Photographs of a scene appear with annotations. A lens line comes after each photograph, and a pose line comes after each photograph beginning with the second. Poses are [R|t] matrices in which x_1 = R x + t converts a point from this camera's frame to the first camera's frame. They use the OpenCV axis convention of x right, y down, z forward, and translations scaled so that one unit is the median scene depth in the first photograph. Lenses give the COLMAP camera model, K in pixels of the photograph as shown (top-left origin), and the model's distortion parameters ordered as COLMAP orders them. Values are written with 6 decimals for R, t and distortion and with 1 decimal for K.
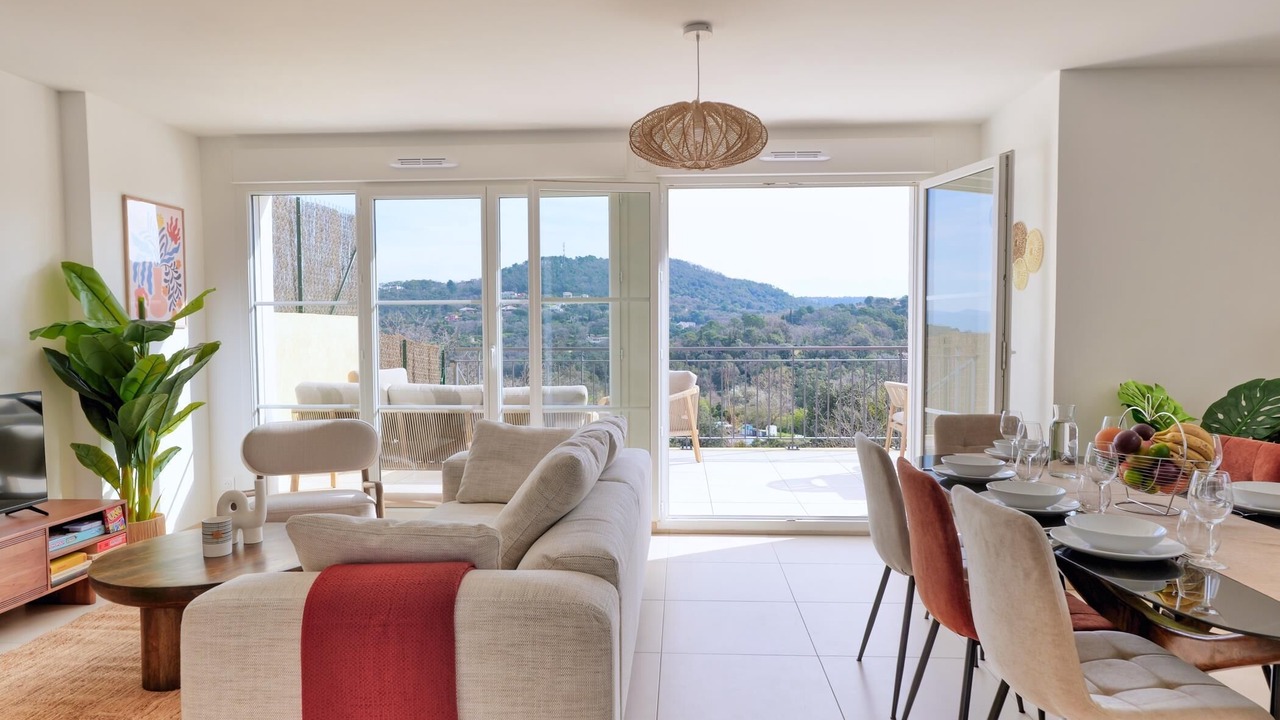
lens RADIAL K [[807.3, 0, 640.0], [0, 807.3, 360.0], [0, 0, 1]] dist [0.003233, 0.003958]
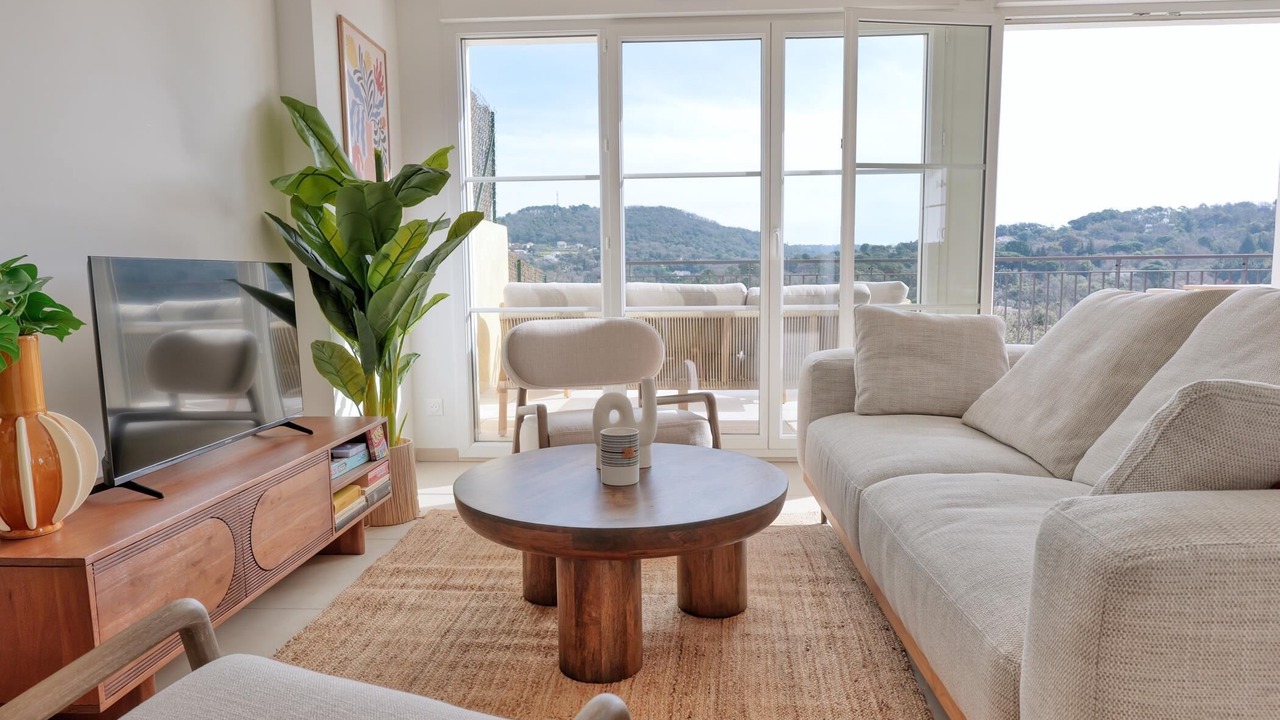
lens RADIAL K [[799.9, 0, 640.0], [0, 799.9, 360.0], [0, 0, 1]] dist [0.004495, 0.002501]
pose [[0.999908, -0.007112, 0.011582, -0.368825], [0.006378, 0.998041, 0.062231, 0.068742], [-0.012002, -0.062151, 0.997995, 0.237305]]
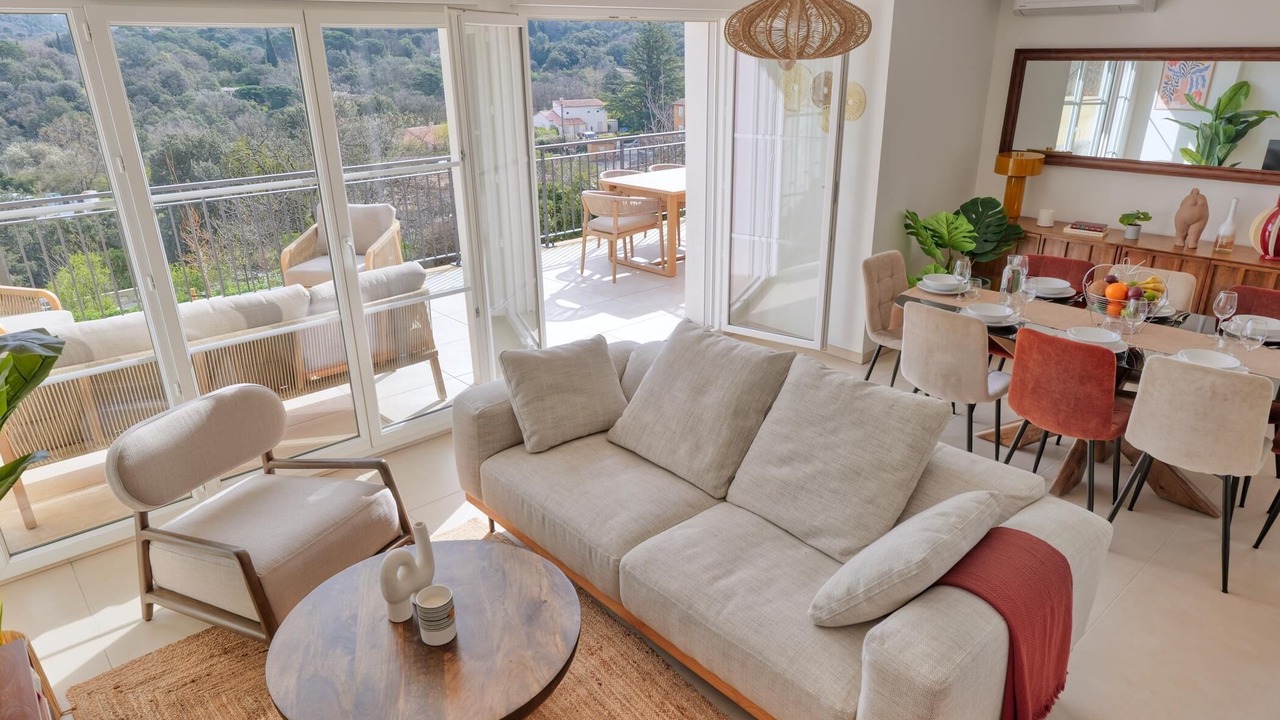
lens RADIAL K [[807.4, 0, 640.7], [0, 807.4, 367.8], [0, 0, 1]] dist [0.002156, 0.003414]
pose [[0.708183, -0.268702, 0.652898, -0.584253], [0.041209, 0.938902, 0.341709, -0.172395], [-0.704825, -0.215088, 0.675987, 0.297610]]
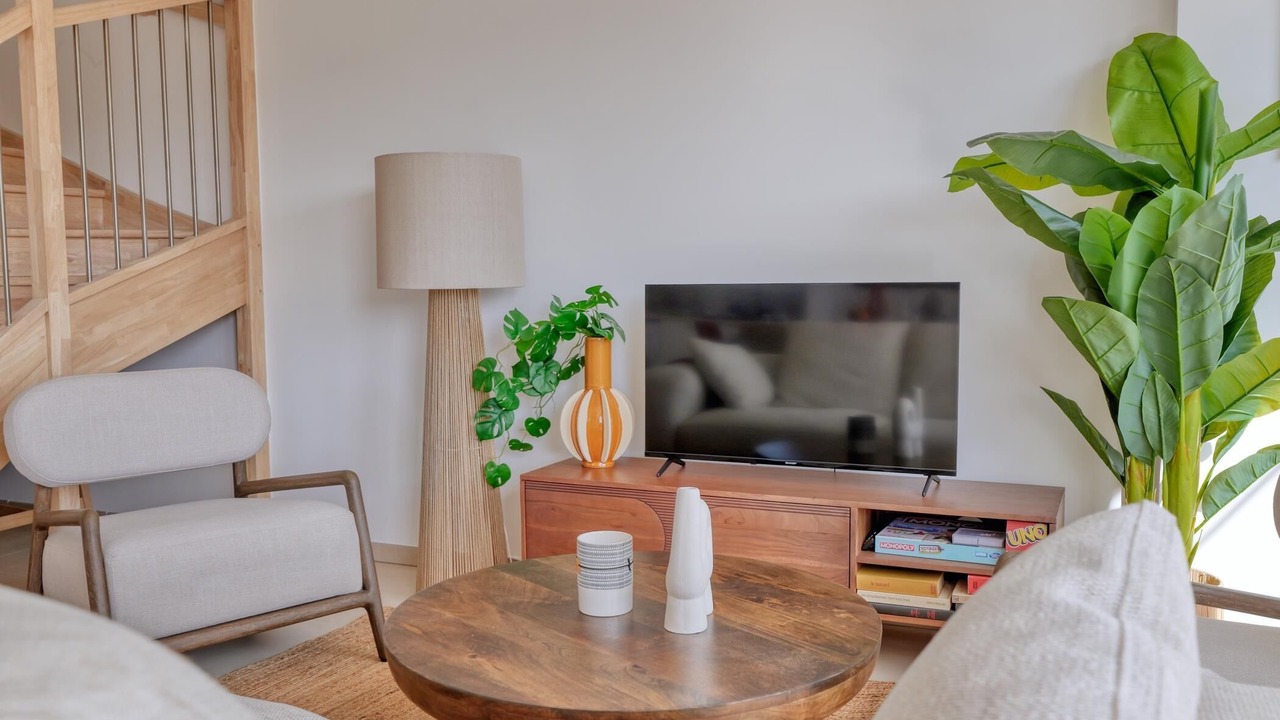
lens RADIAL K [[1051.6, 0, 640.0], [0, 1051.6, 360.0], [0, 0, 1]] dist [0.004044, 0.007066]
pose [[-0.351103, 0.078445, -0.933045, 0.028255], [-0.027005, 0.995221, 0.093835, 0.024468], [0.935947, 0.058143, -0.347307, 0.879509]]
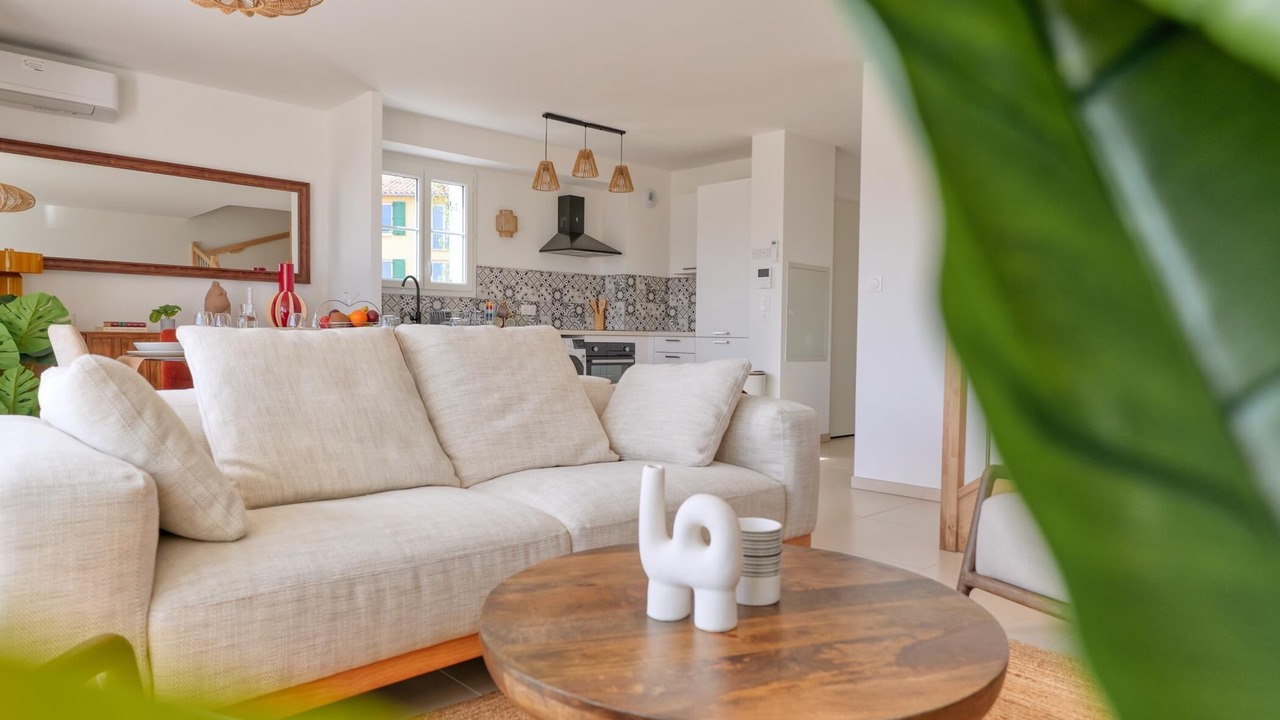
lens RADIAL K [[799.9, 0, 640.0], [0, 799.9, 360.0], [0, 0, 1]] dist [0.004495, 0.002501]
pose [[-0.735839, -0.025834, 0.676664, -0.560439], [0.017852, 0.998185, 0.057523, 0.054276], [-0.676921, 0.054408, -0.734042, 0.985747]]
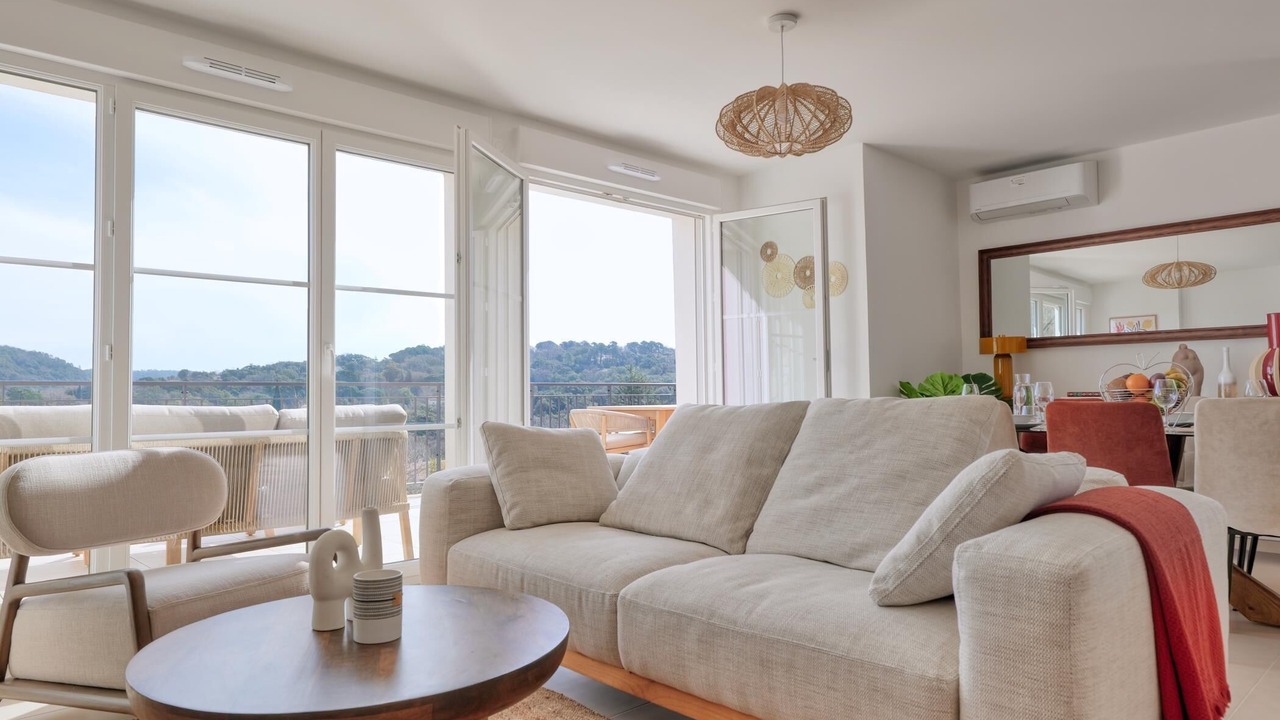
lens RADIAL K [[799.9, 0, 640.0], [0, 799.9, 360.0], [0, 0, 1]] dist [0.004495, 0.002501]
pose [[0.692502, 0.028977, 0.720834, -0.575603], [0.039819, 0.996134, -0.078298, 0.071742], [-0.720317, 0.082924, 0.688671, 0.339861]]
